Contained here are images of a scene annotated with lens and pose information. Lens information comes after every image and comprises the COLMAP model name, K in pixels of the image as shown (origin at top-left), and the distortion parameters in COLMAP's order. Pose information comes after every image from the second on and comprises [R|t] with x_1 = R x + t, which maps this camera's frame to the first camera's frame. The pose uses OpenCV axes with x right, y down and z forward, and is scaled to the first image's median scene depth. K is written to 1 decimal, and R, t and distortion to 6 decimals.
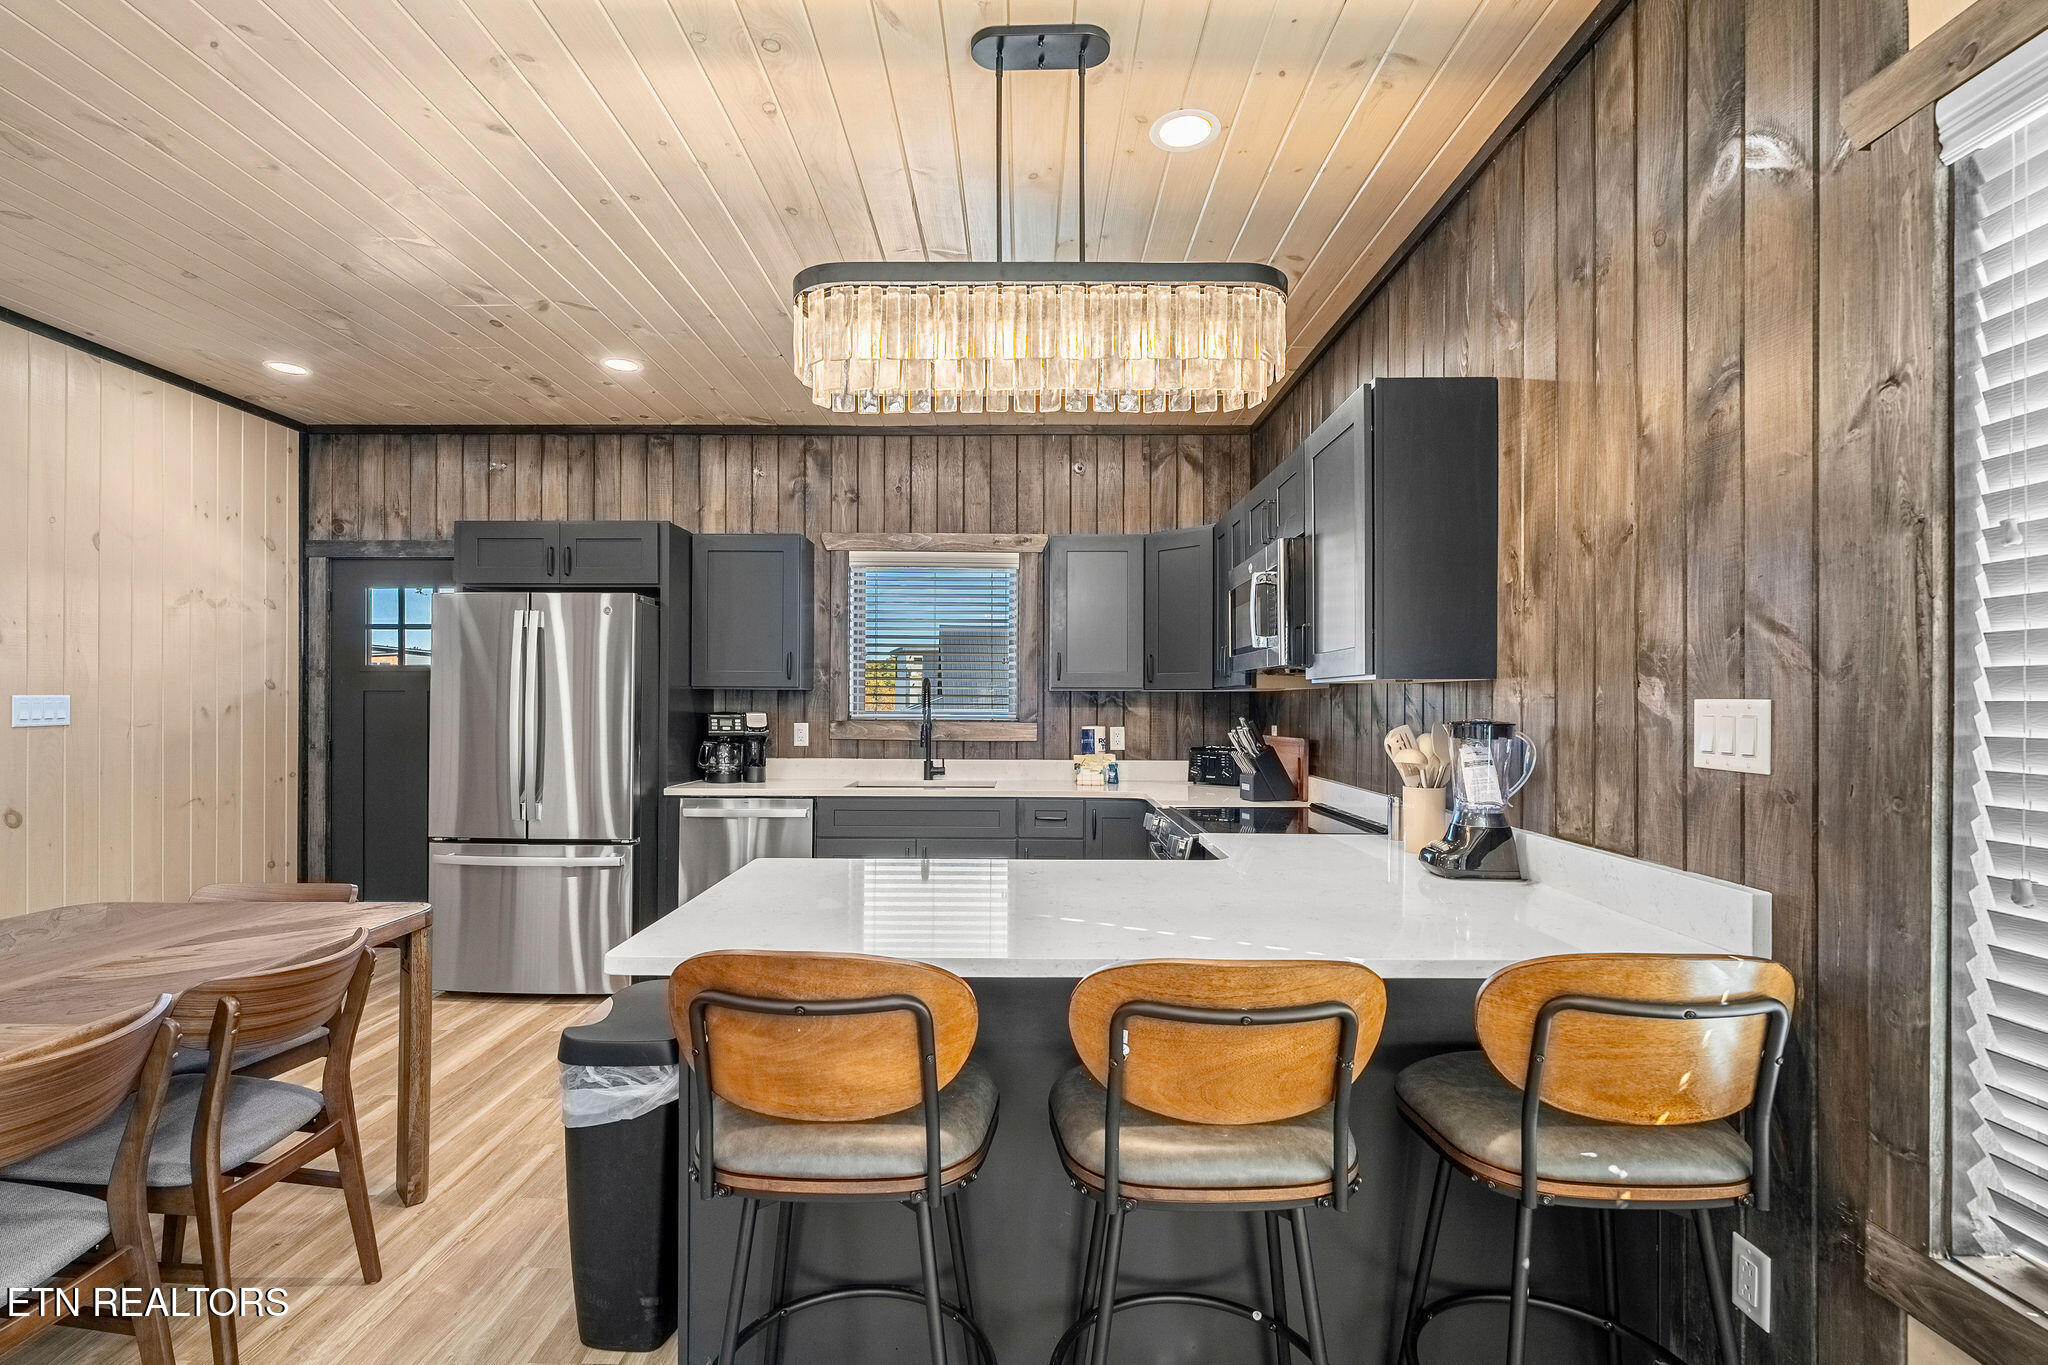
lens RADIAL K [[939.1, 0, 1013.6], [0, 939.1, 700.0], [0, 0, 1]] dist [-0.004275, 0.003879]
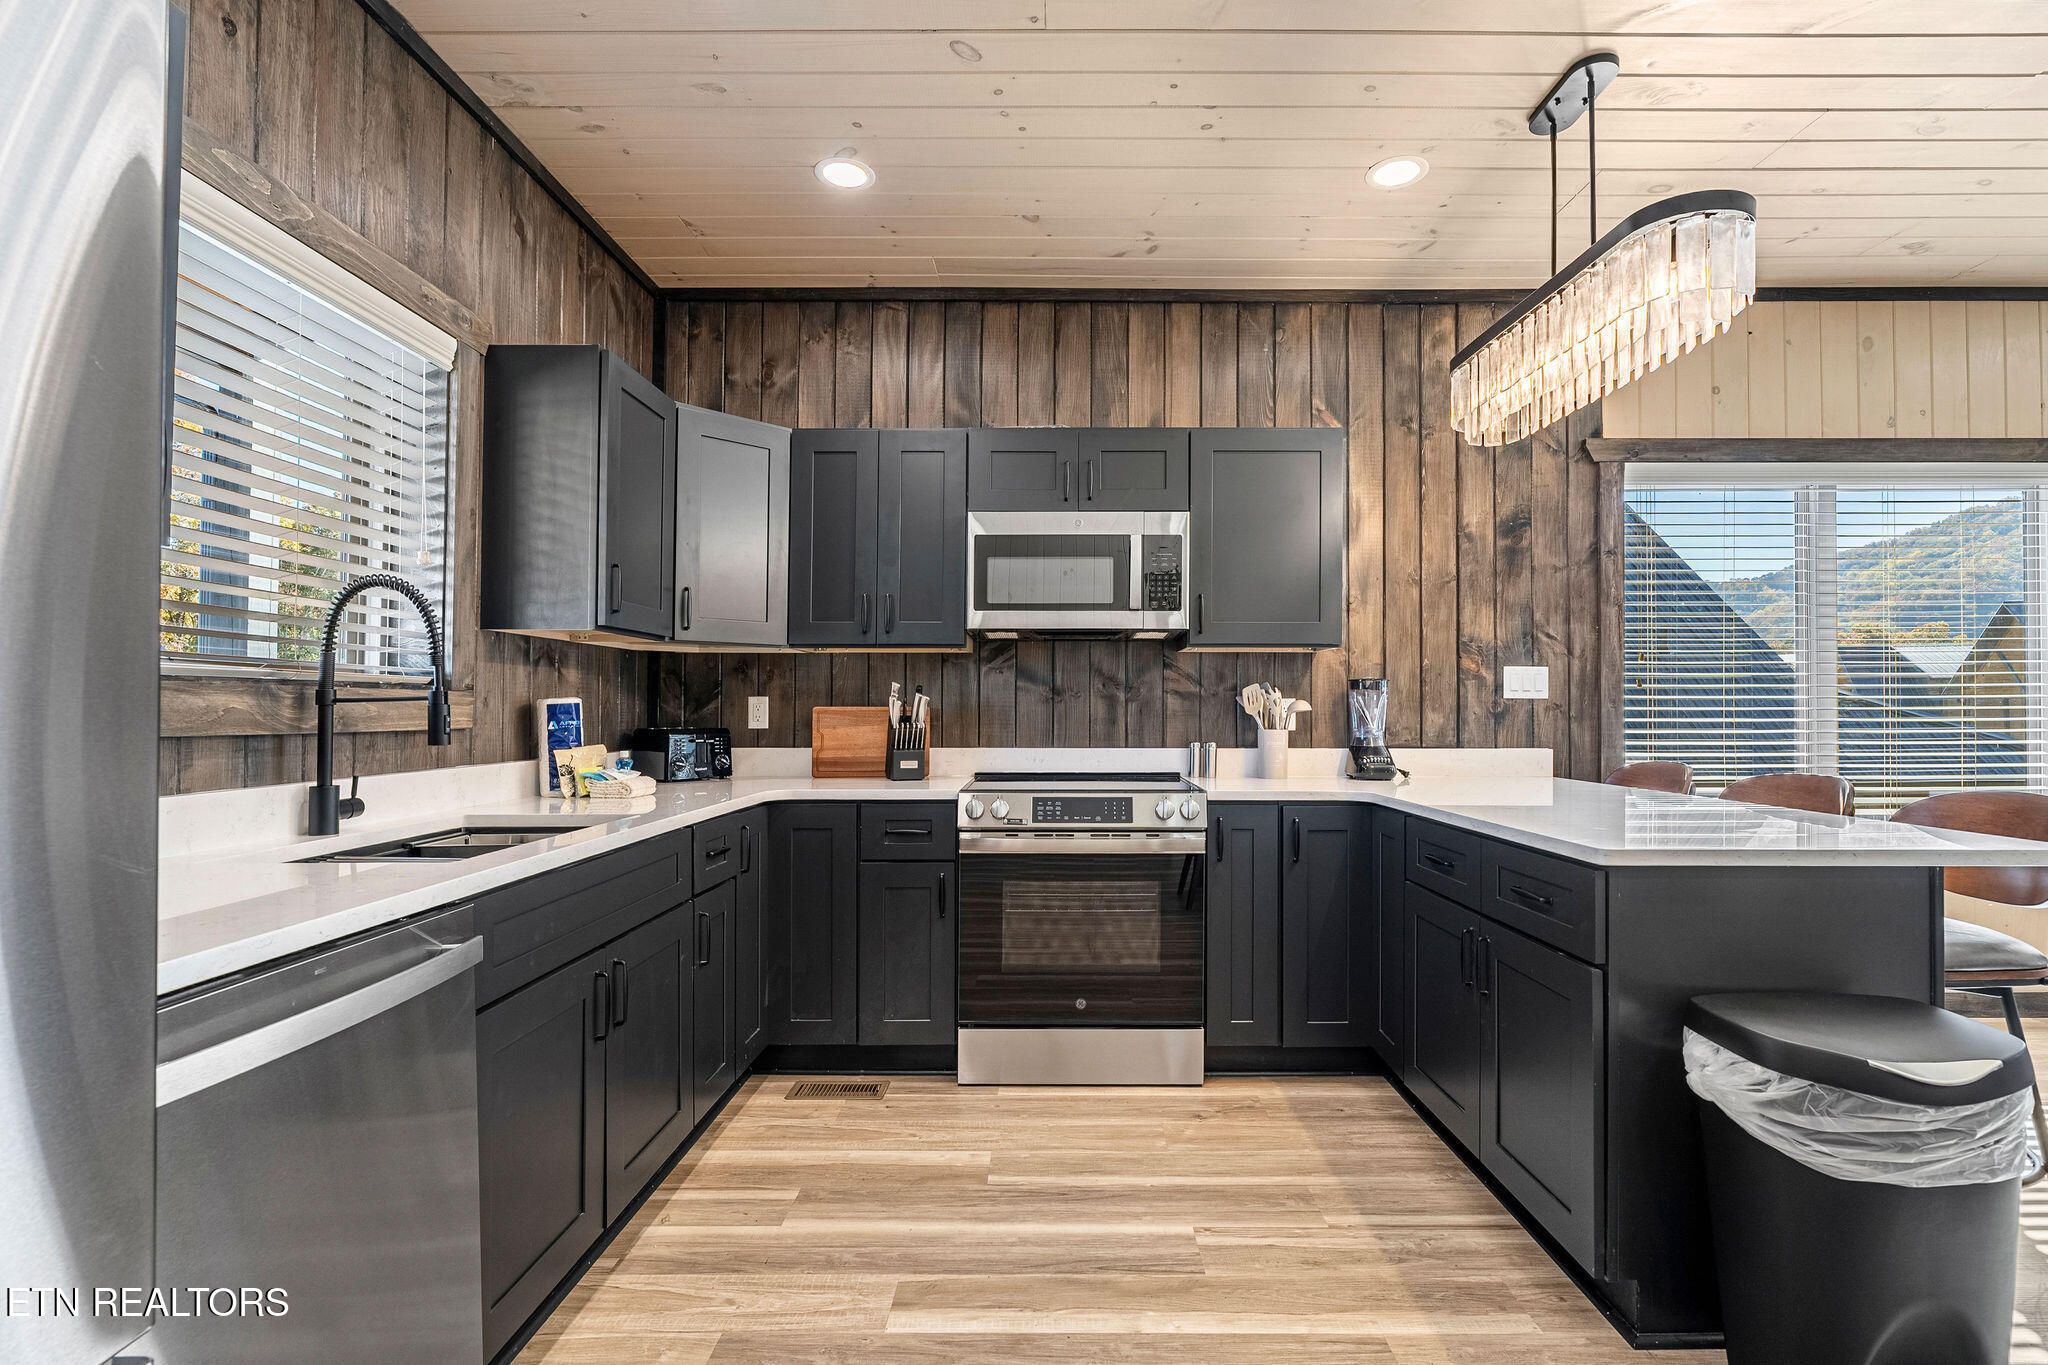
lens RADIAL K [[939.1, 0, 1049.3], [0, 939.1, 691.3], [0, 0, 1]] dist [-0.004275, 0.003879]
pose [[-0.002897, 0.011435, 0.999930, -0.477493], [-0.005326, 0.999920, -0.011450, 0.029127], [-0.999982, -0.005359, -0.002836, 0.694556]]
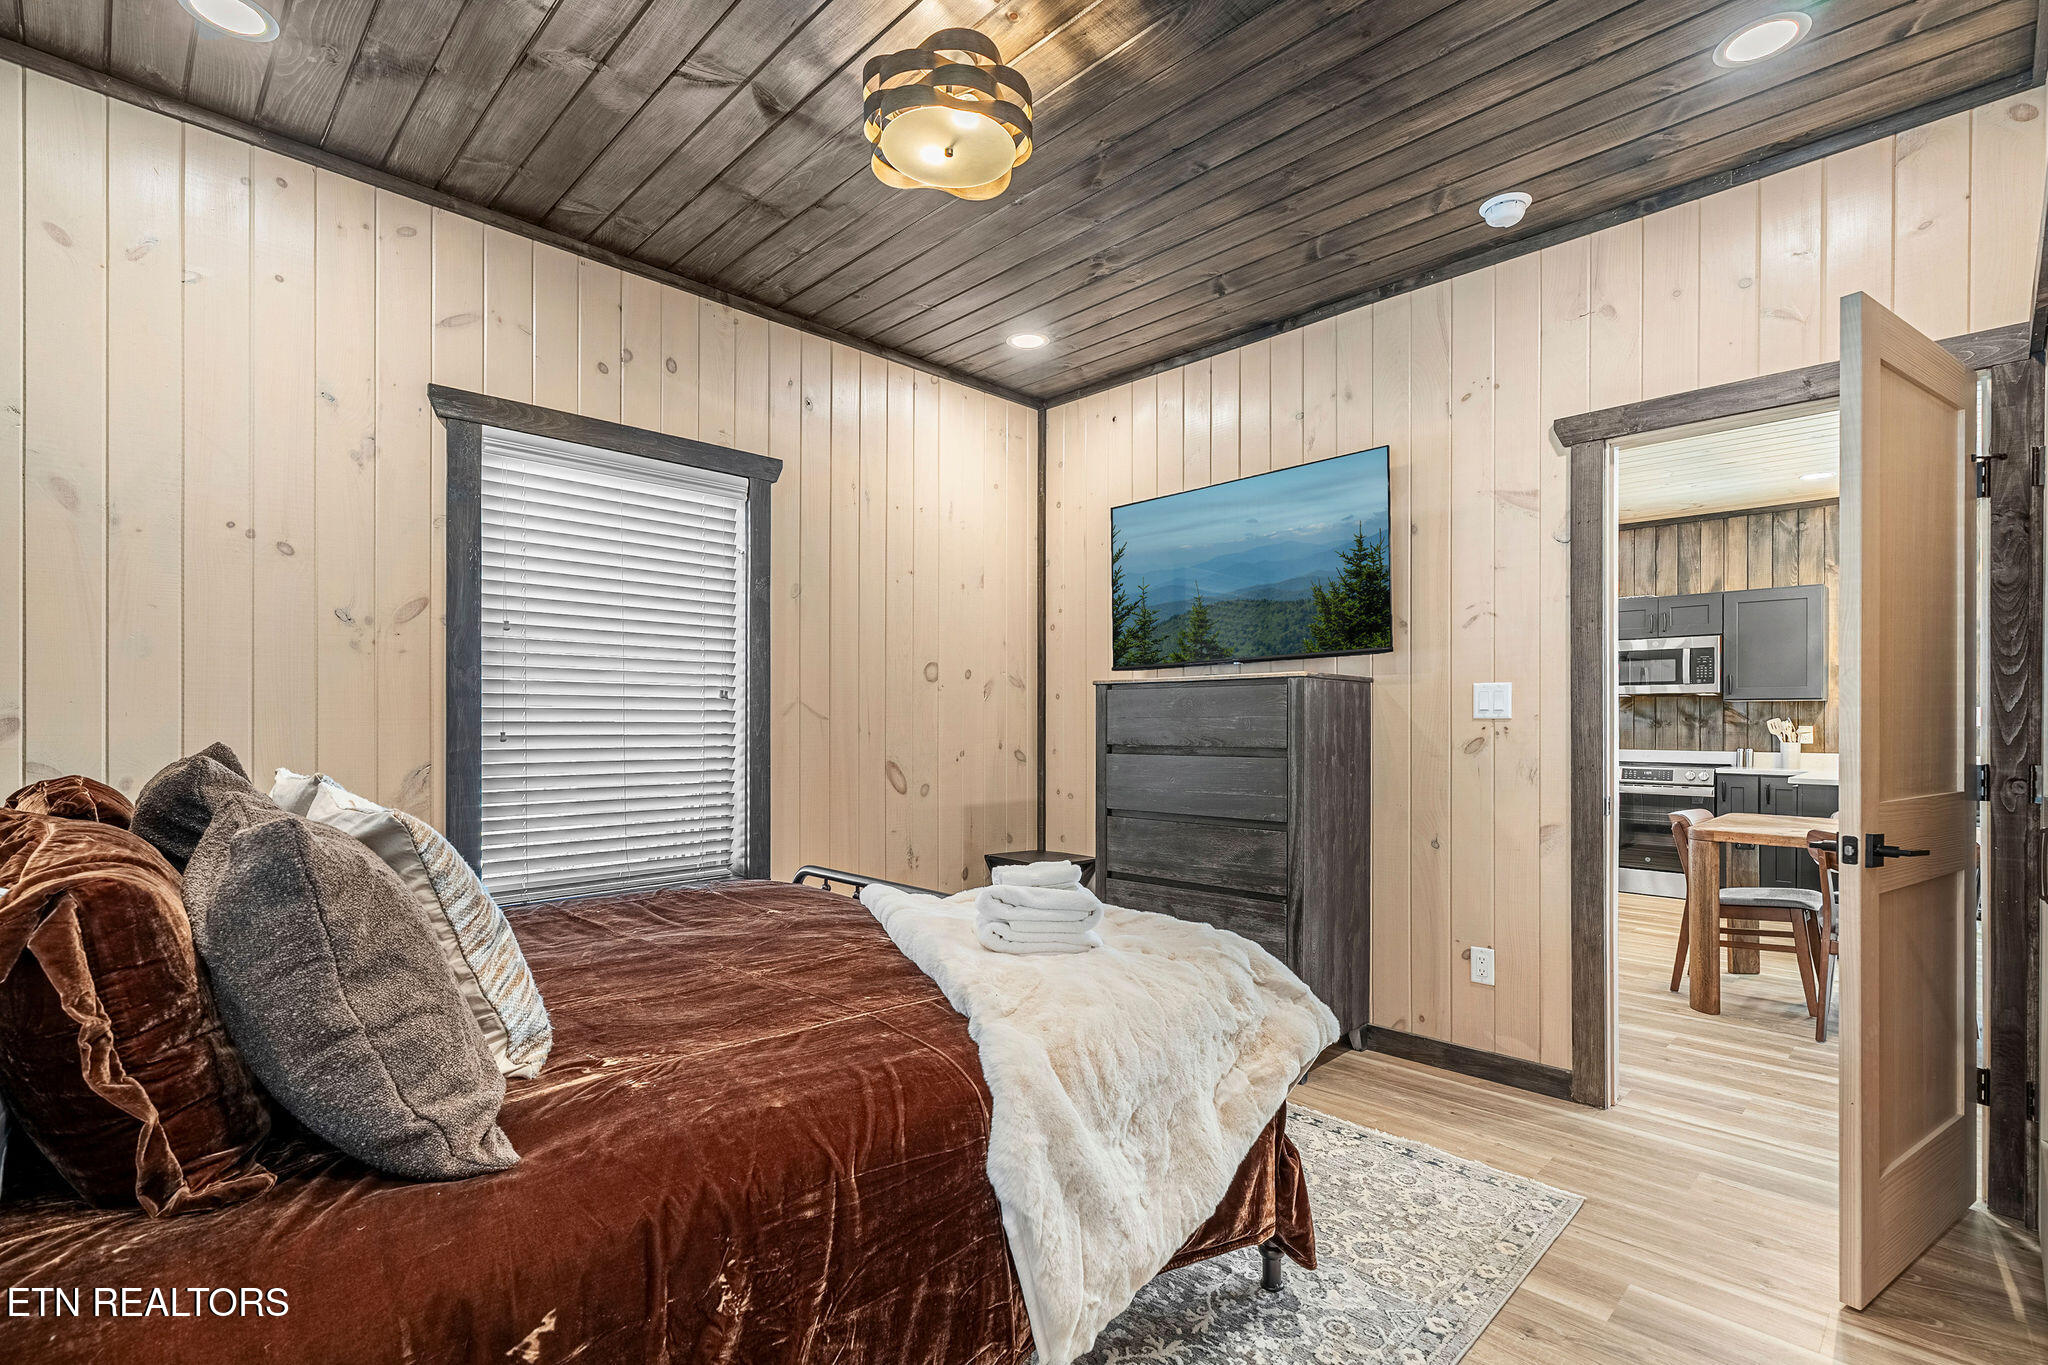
lens RADIAL K [[939.1, 0, 1017.9], [0, 939.1, 718.5], [0, 0, 1]] dist [-0.004275, 0.003879]
pose [[0.709689, 0.002949, 0.704509, -1.476090], [-0.003693, 0.999993, -0.000466, 0.019545], [-0.704506, -0.002271, 0.709695, 0.352987]]
